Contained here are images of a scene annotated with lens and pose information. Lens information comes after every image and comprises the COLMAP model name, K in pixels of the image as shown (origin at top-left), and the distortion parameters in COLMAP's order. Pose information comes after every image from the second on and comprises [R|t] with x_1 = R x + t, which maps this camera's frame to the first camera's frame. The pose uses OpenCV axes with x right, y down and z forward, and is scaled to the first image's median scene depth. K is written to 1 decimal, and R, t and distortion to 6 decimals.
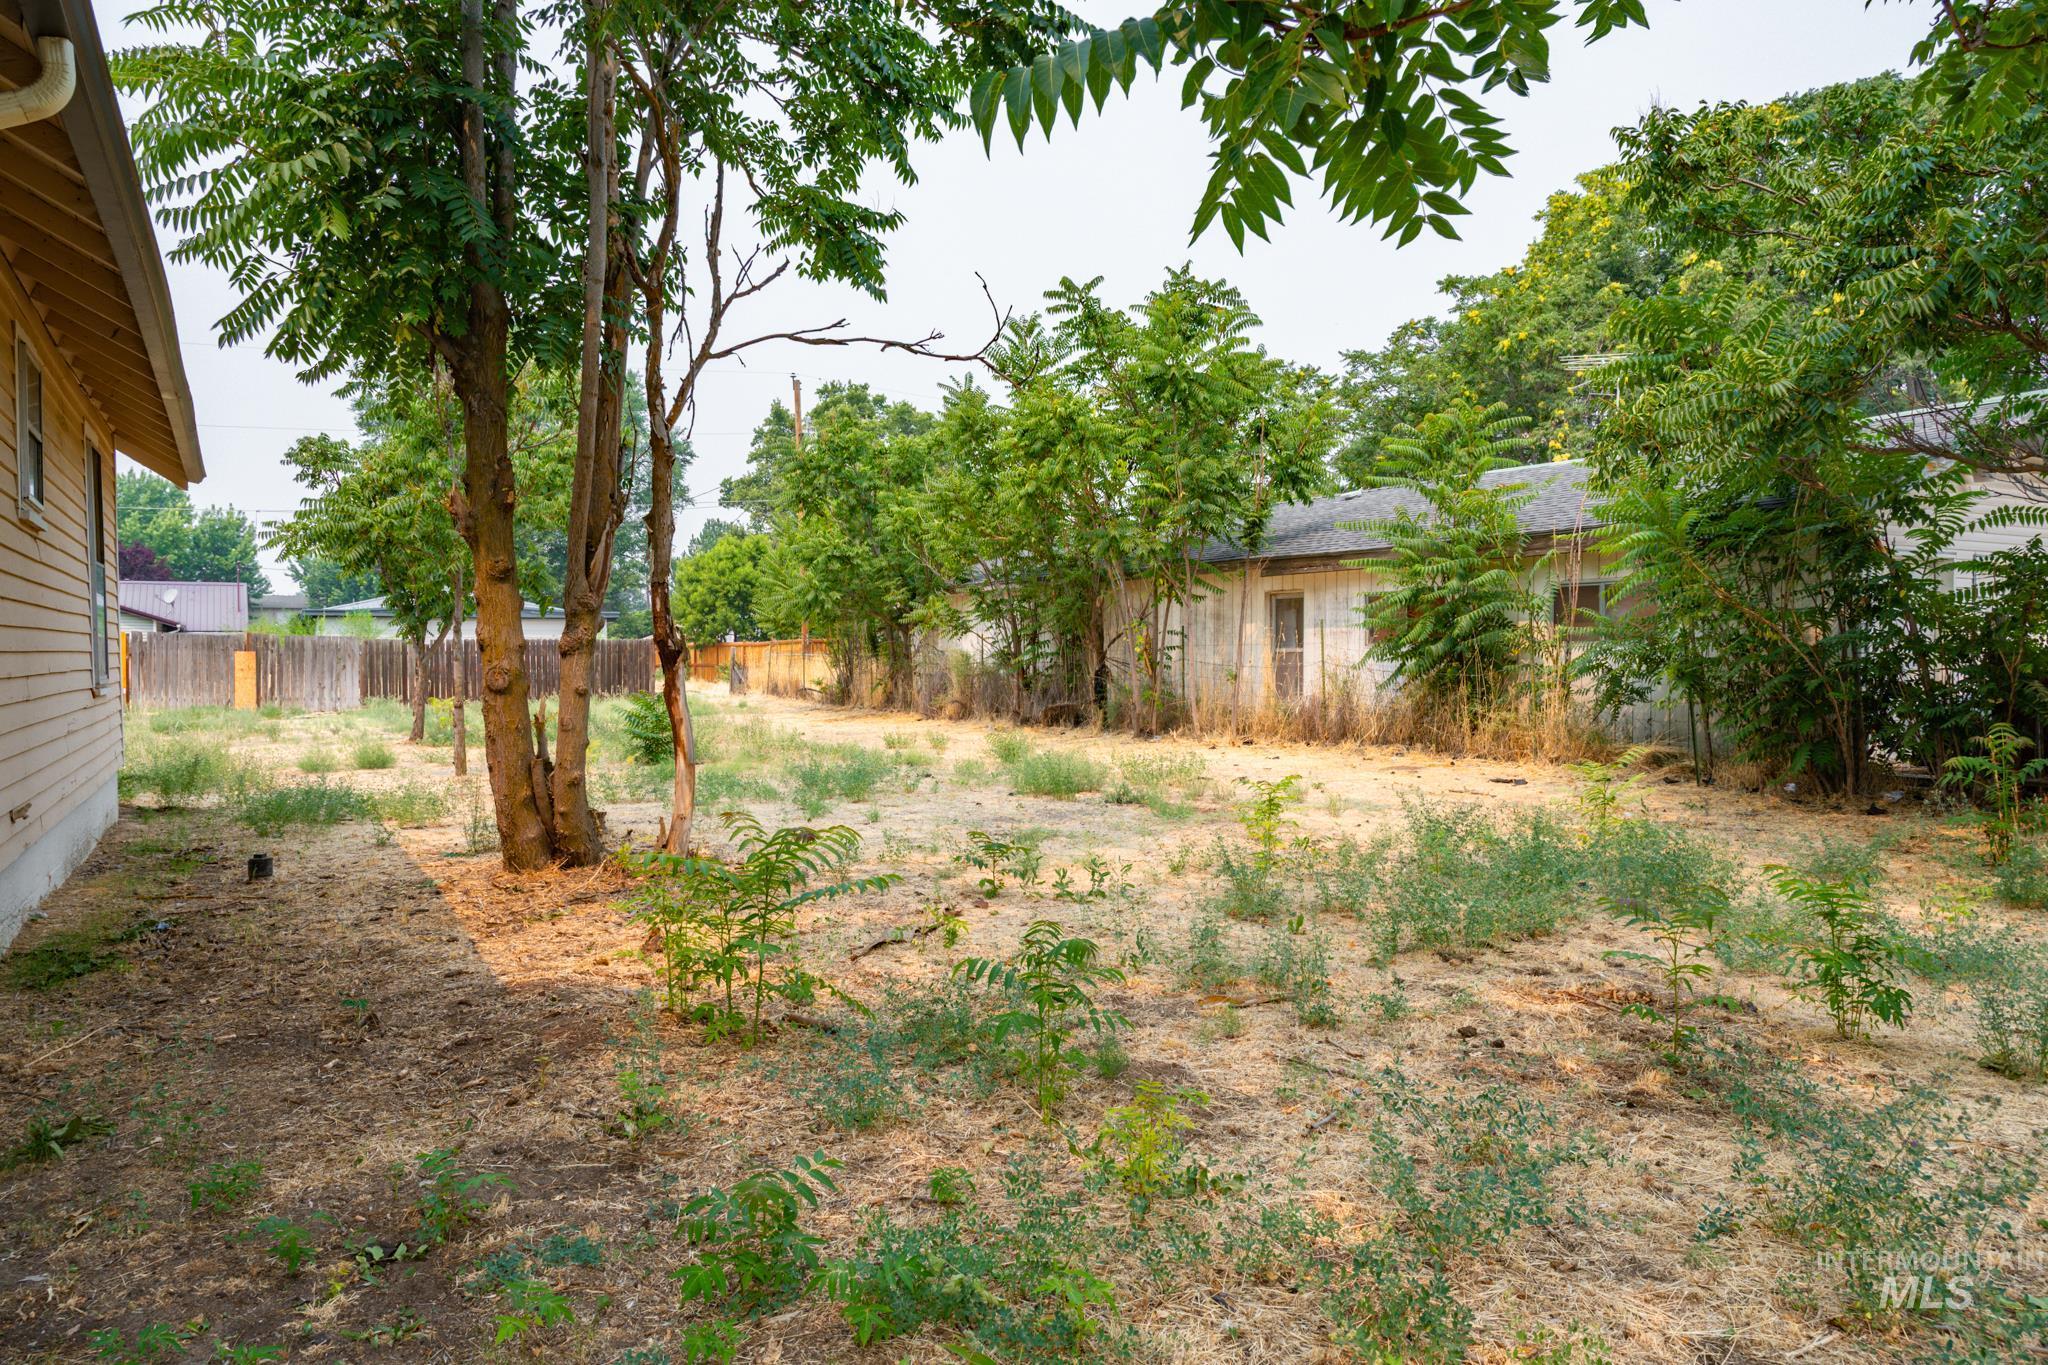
lens RADIAL K [[1350.8, 0, 1017.8], [0, 1350.8, 666.7], [0, 0, 1]] dist [-0.009264, 0.002841]
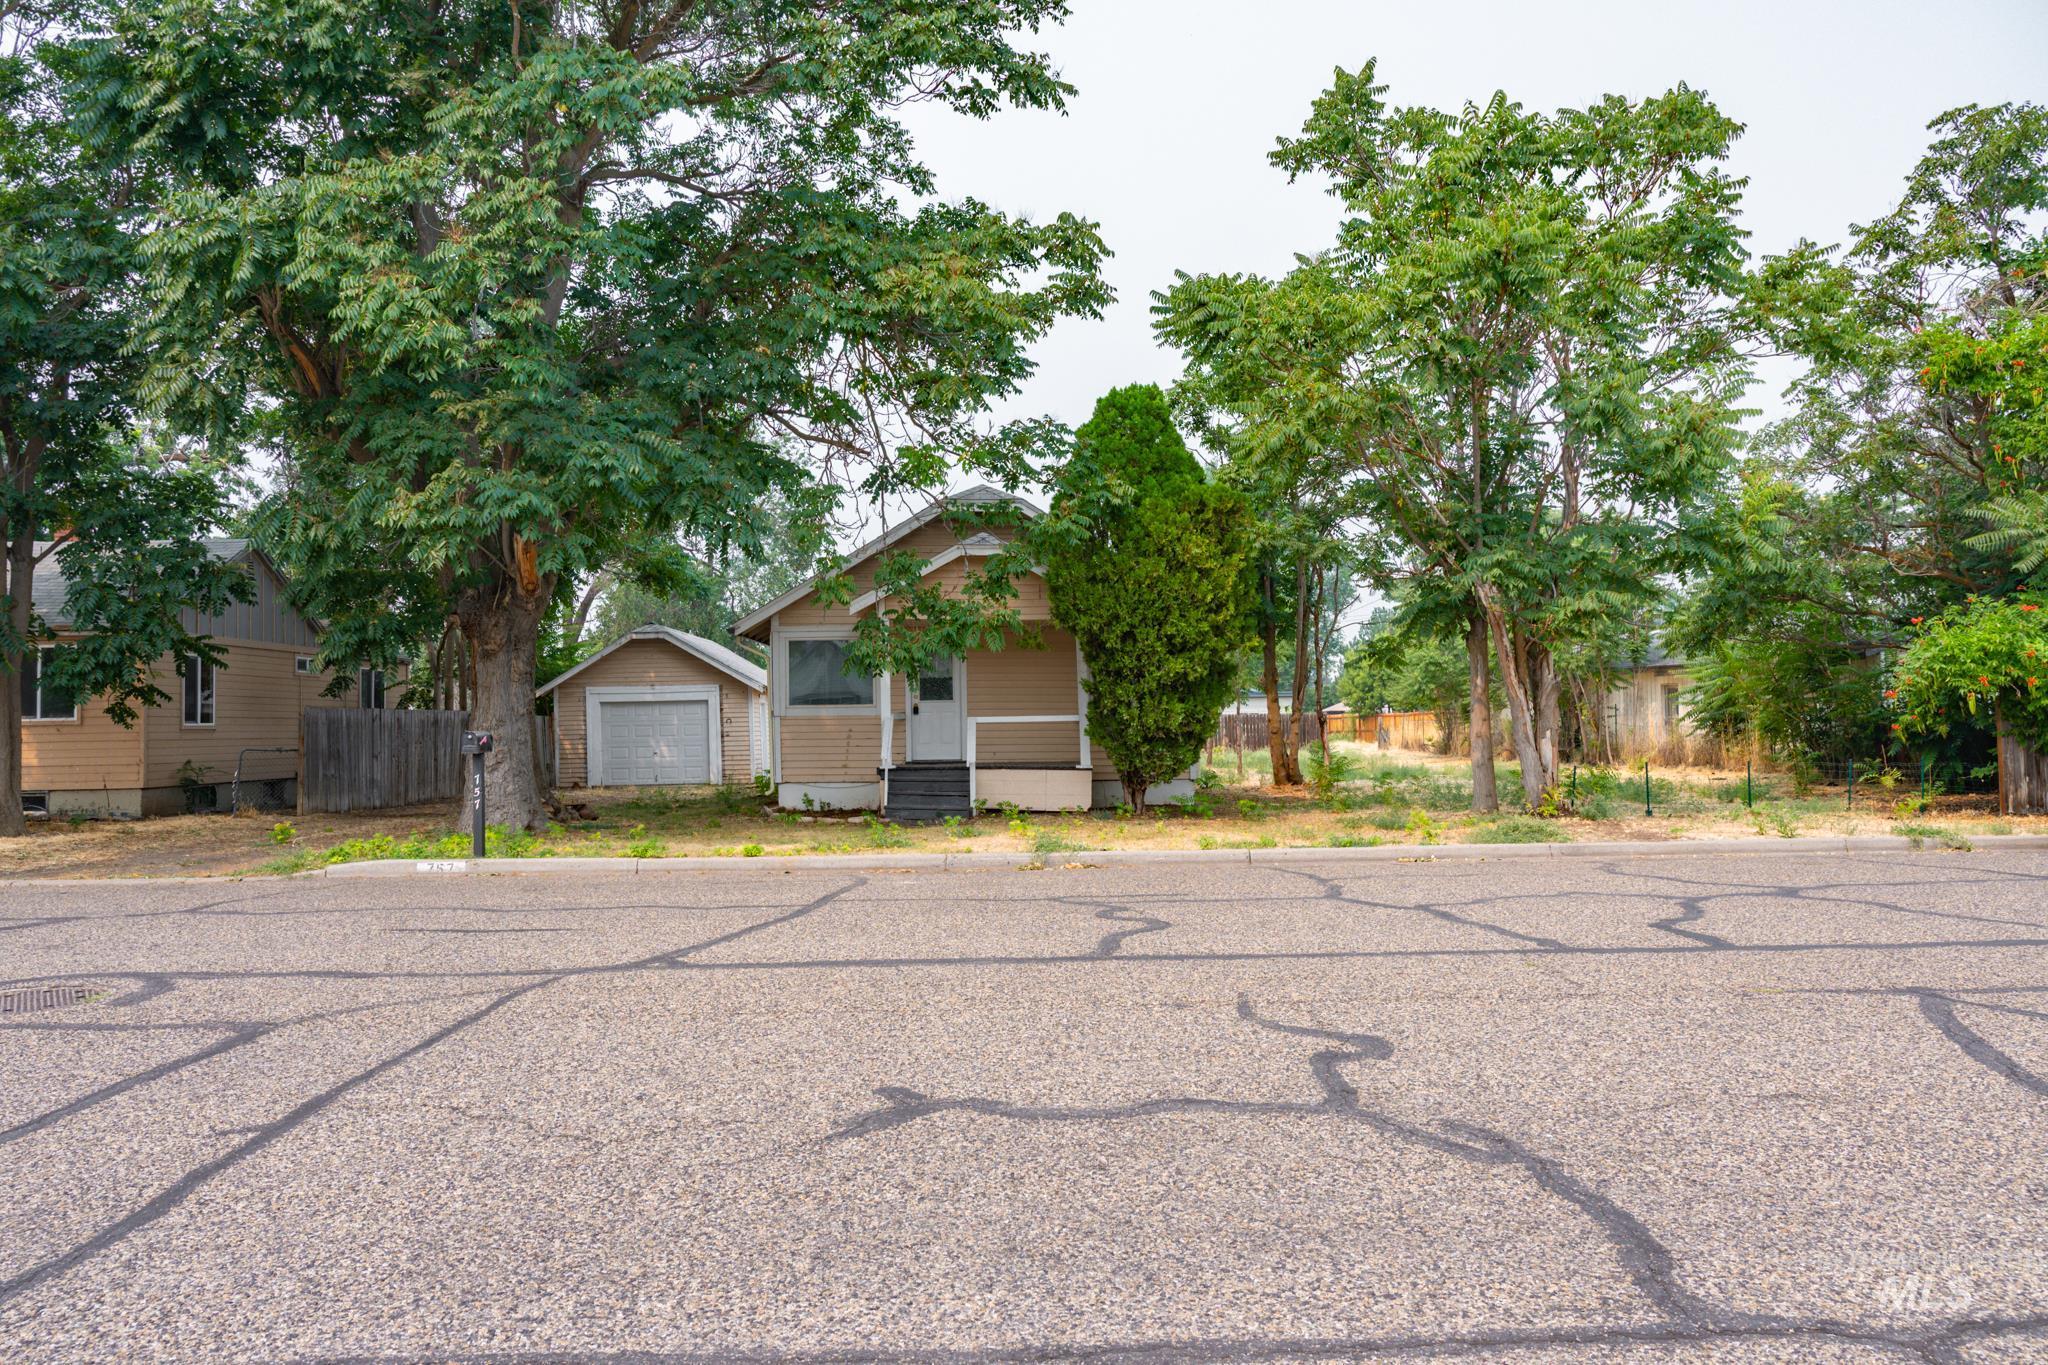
lens RADIAL K [[1350.8, 0, 1015.1], [0, 1350.8, 683.7], [0, 0, 1]] dist [-0.009264, 0.002841]
pose [[0.879555, -0.022507, -0.475265, 0.259145], [0.004452, 0.999226, -0.039081, 0.008609], [0.475777, 0.032258, 0.878974, -0.897919]]
